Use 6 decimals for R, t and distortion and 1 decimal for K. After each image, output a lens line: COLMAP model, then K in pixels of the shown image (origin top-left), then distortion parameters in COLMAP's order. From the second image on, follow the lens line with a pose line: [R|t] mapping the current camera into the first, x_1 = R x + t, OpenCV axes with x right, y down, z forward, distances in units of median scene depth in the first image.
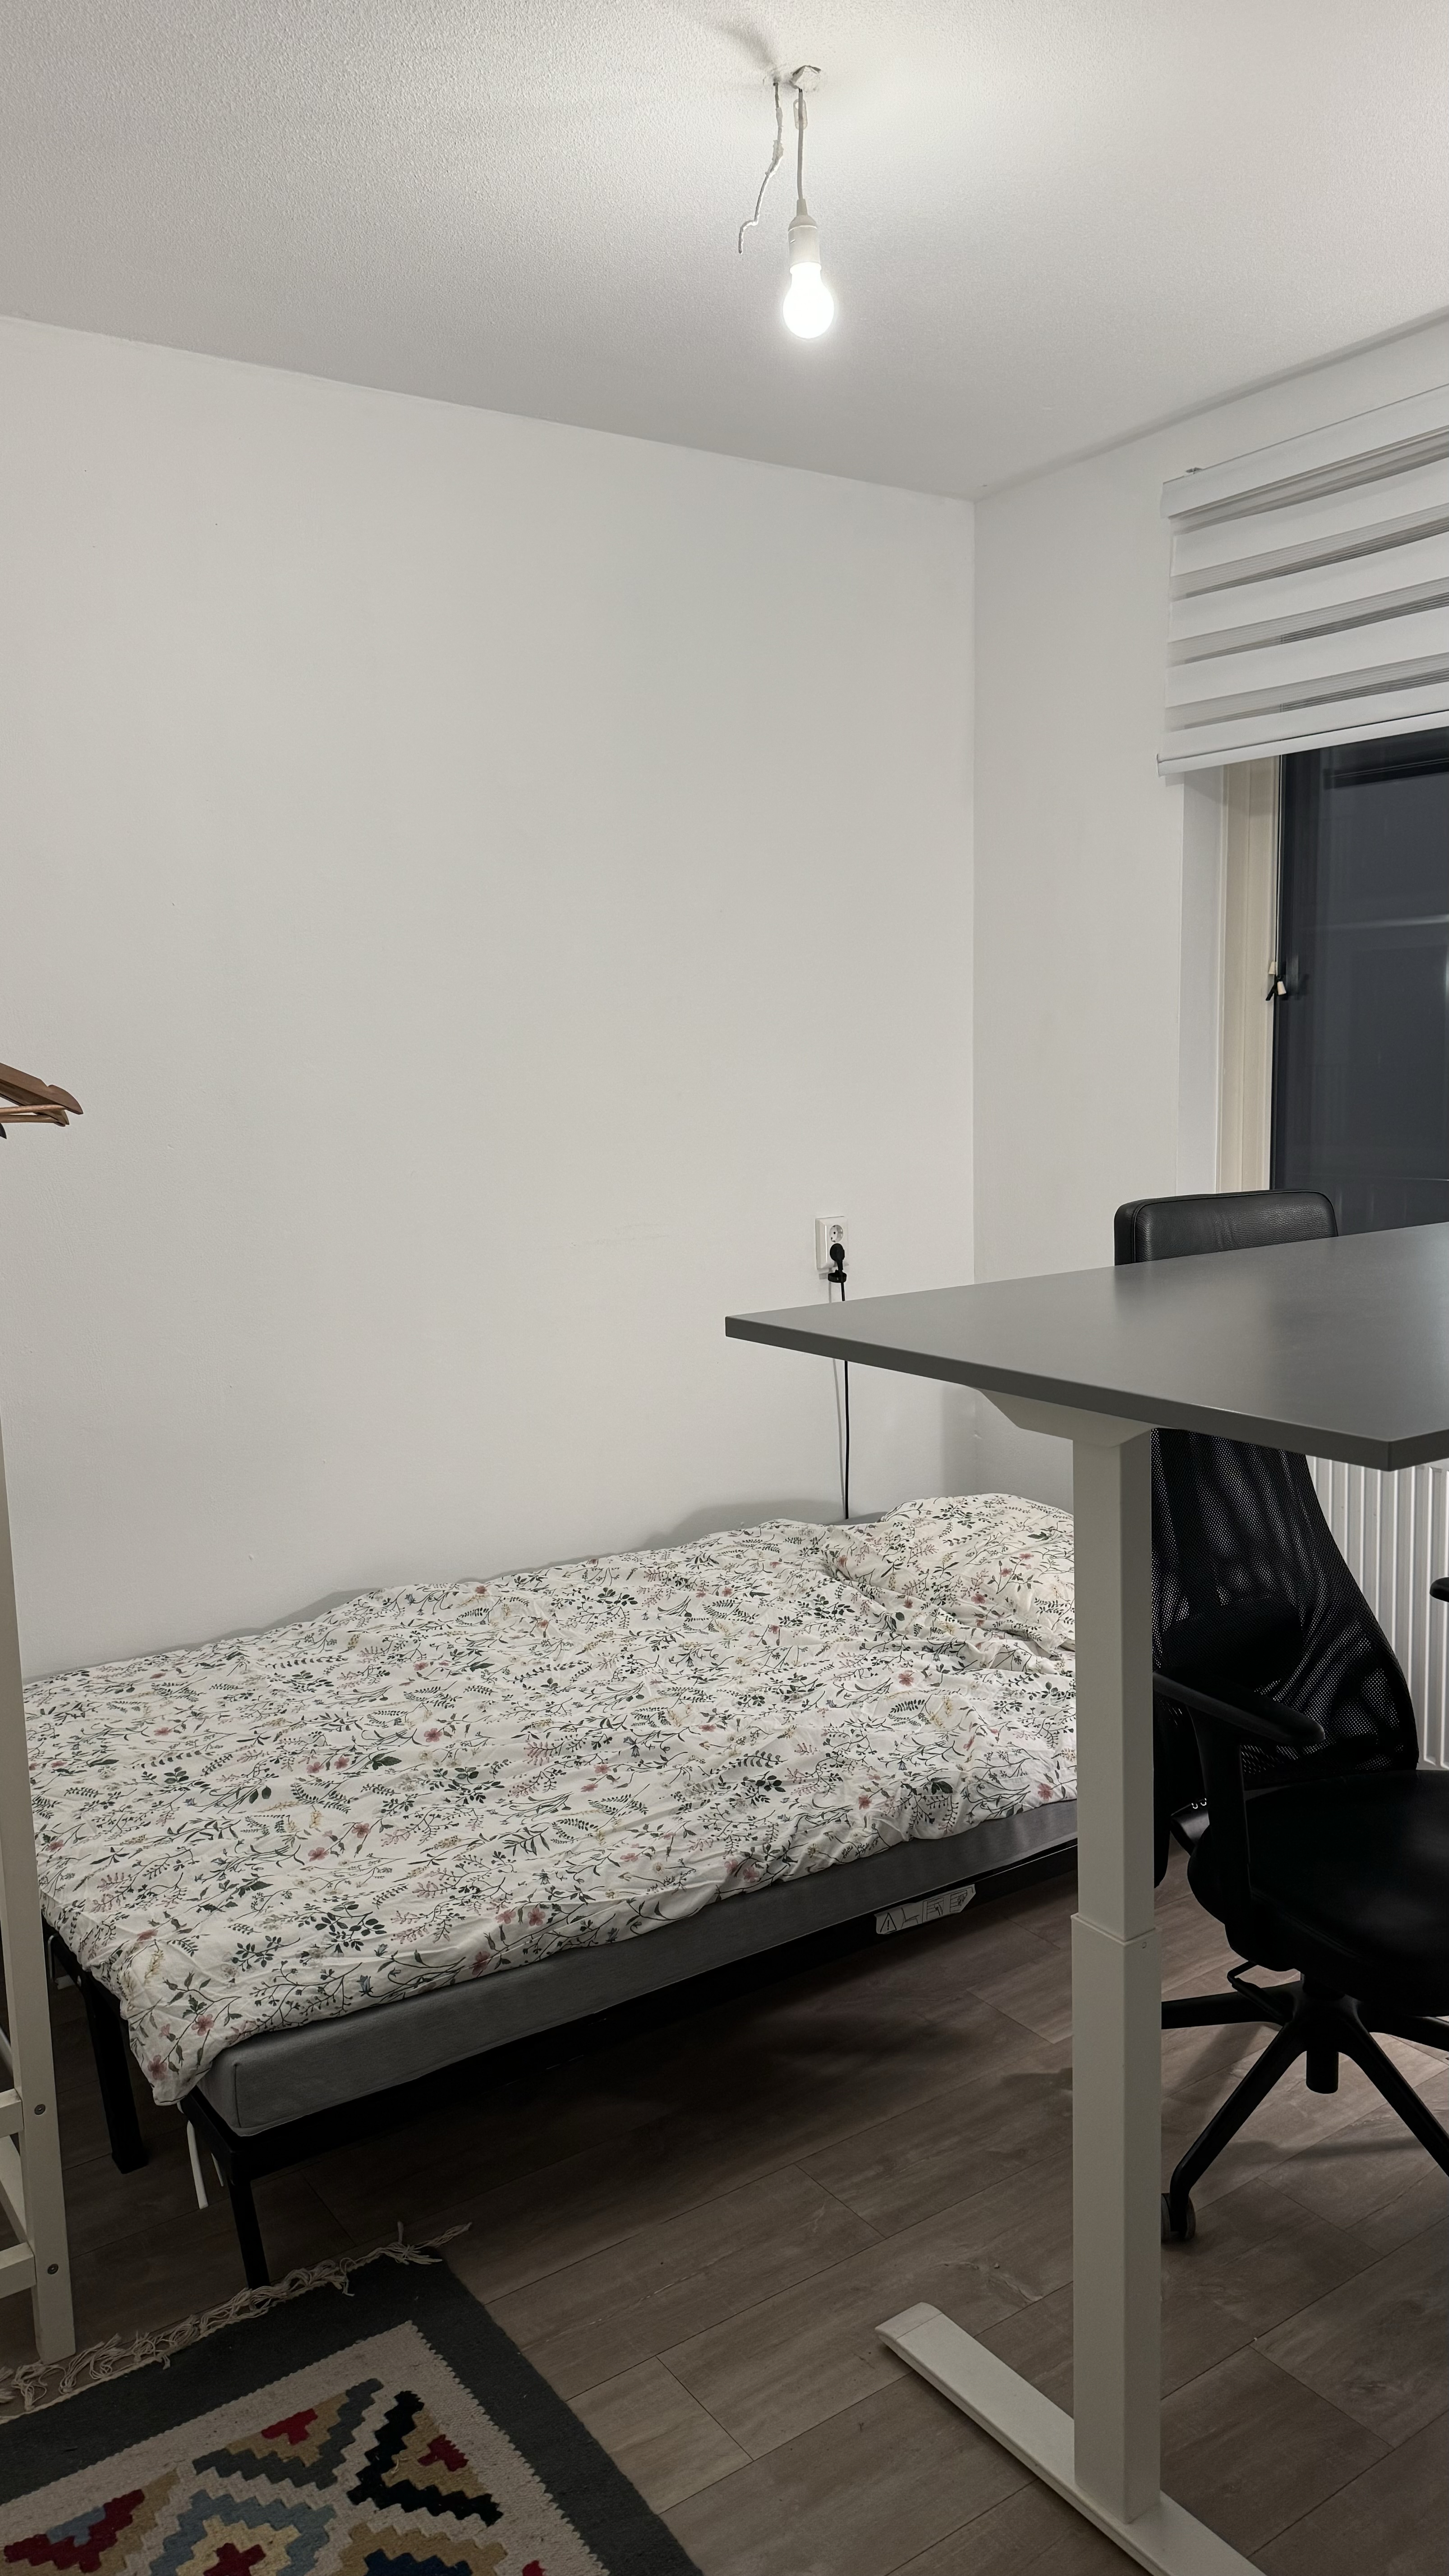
lens RADIAL K [[1837.7, 0, 725.4], [0, 1837.7, 1290.2], [0, 0, 1]] dist [0.001316, -0.001826]
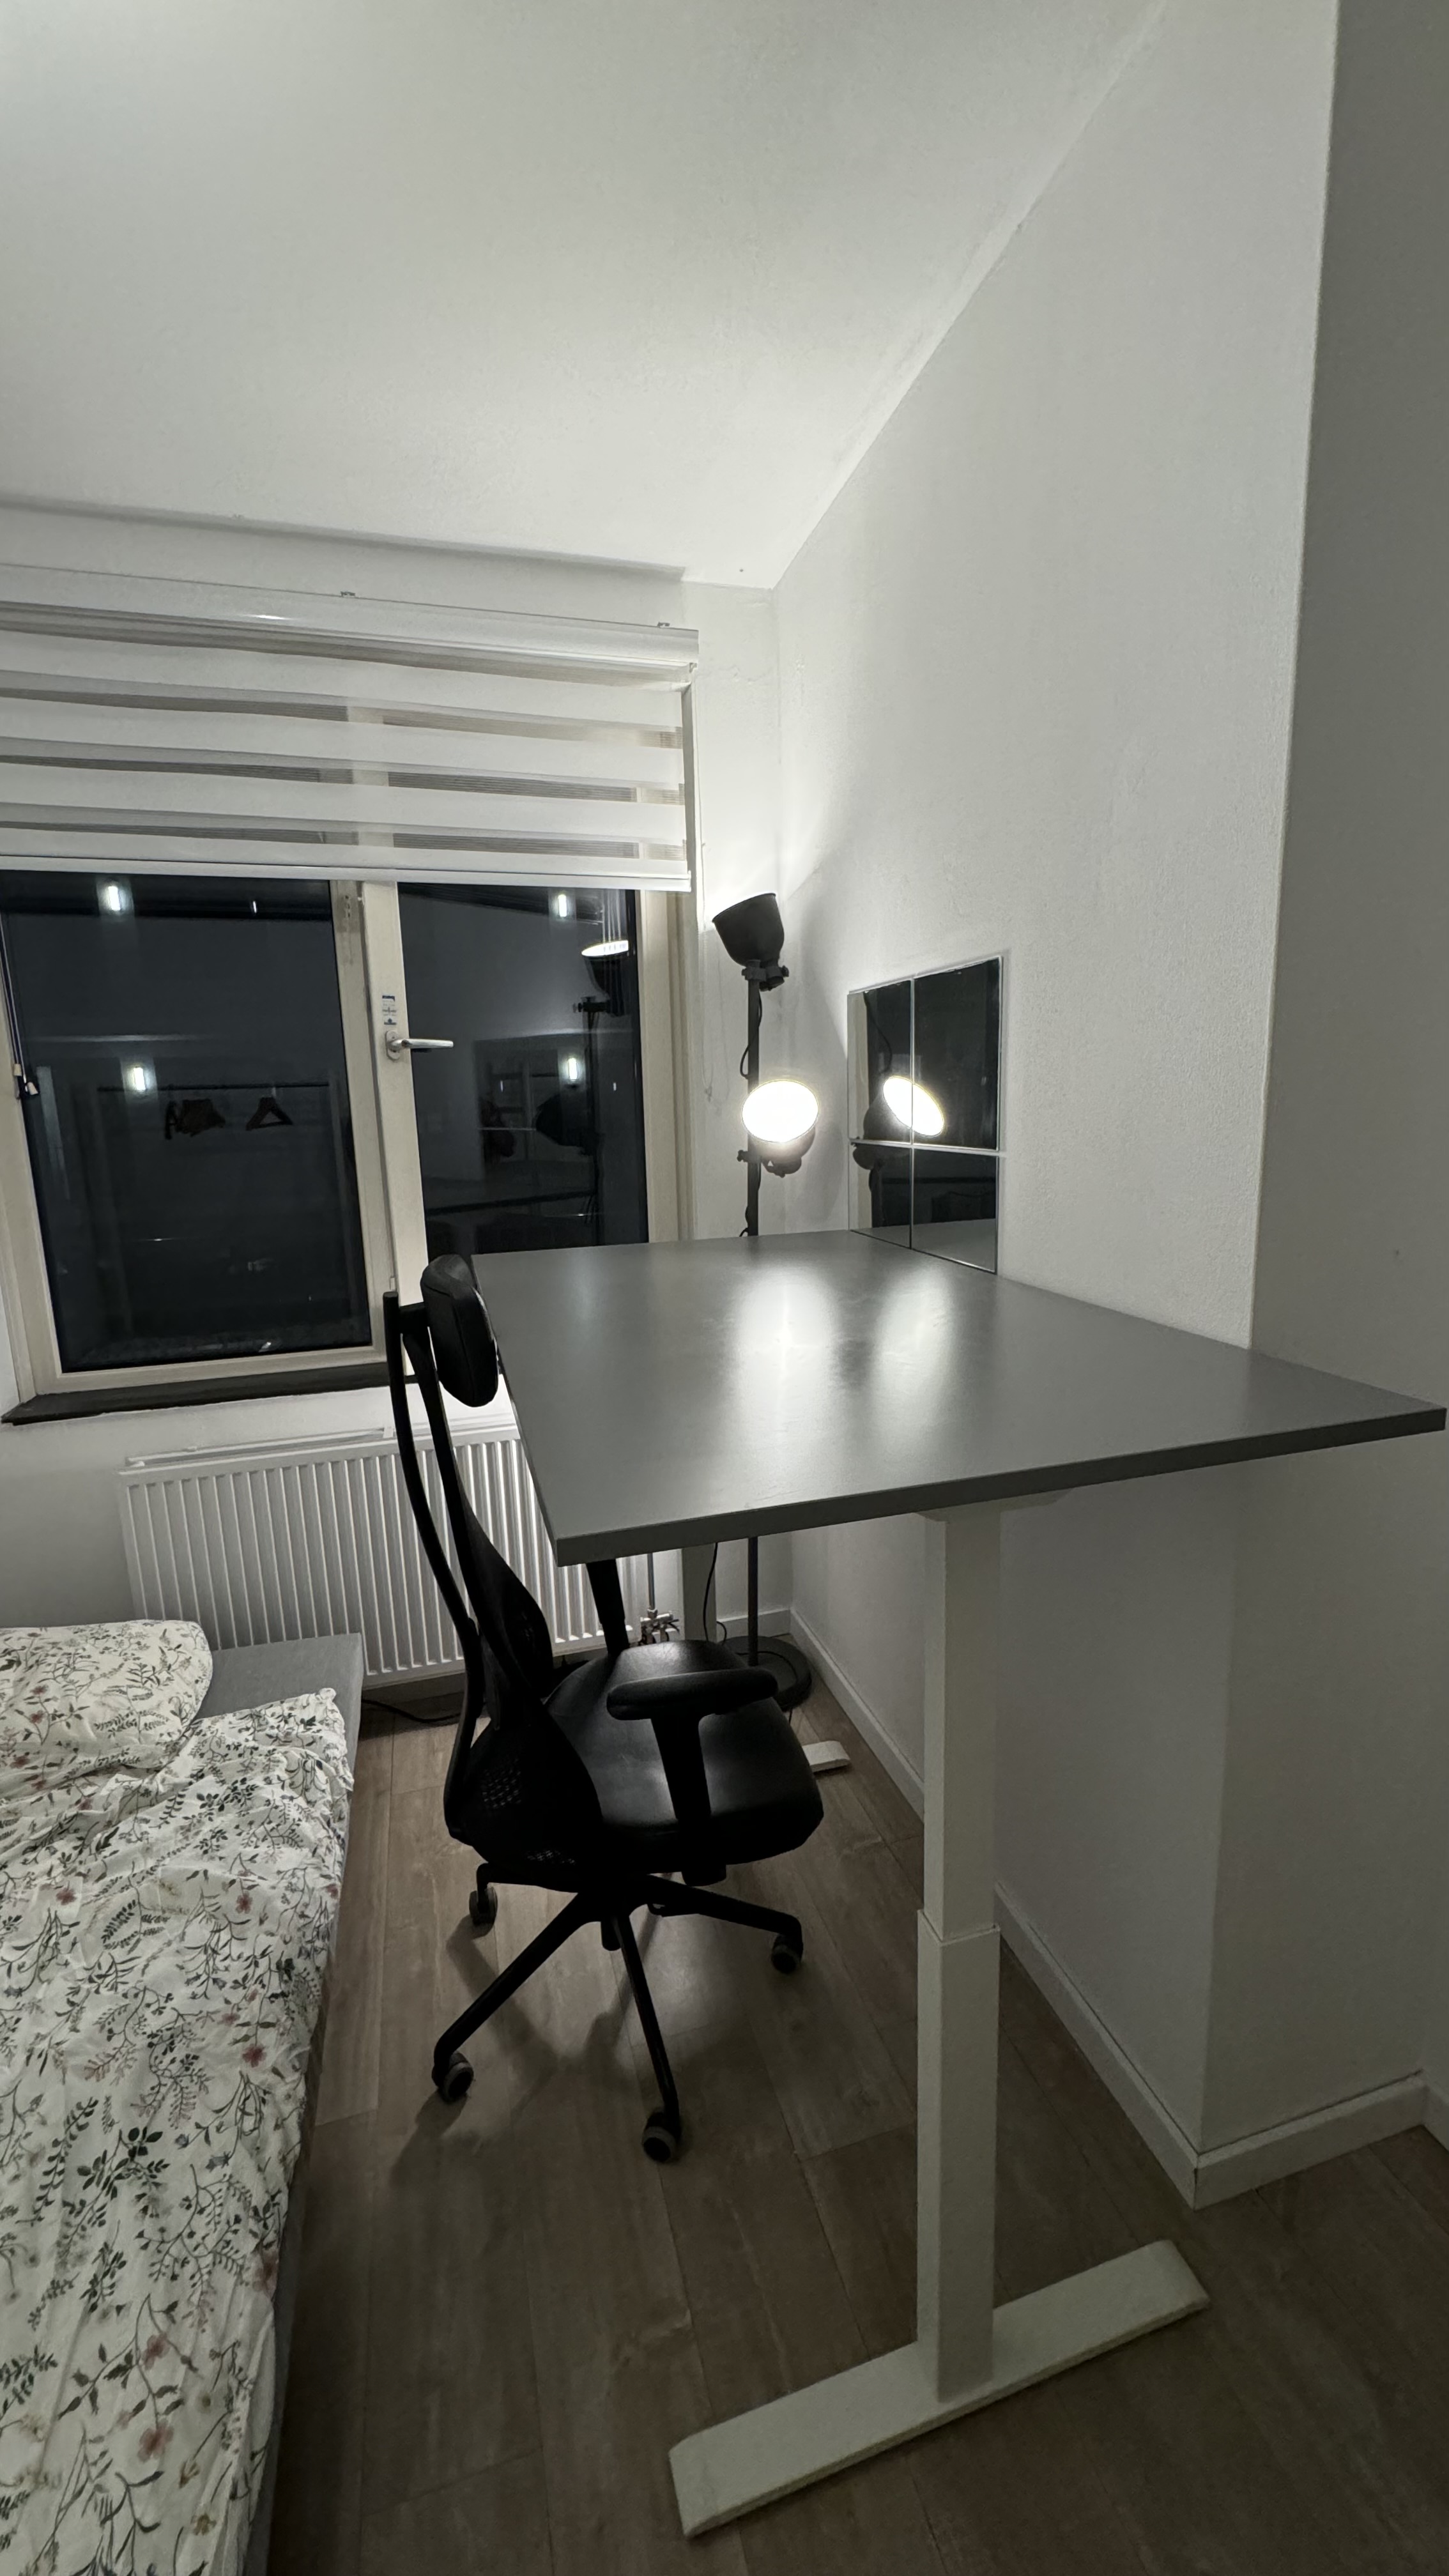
lens RADIAL K [[1030.8, 0, 726.4], [0, 1030.8, 1280.0], [0, 0, 1]] dist [0.001027, 0.000057]
pose [[0.308961, -0.161553, 0.937253, -0.238462], [0.148908, 0.981531, 0.120098, -0.091826], [-0.939345, 0.102459, 0.327312, 0.596995]]
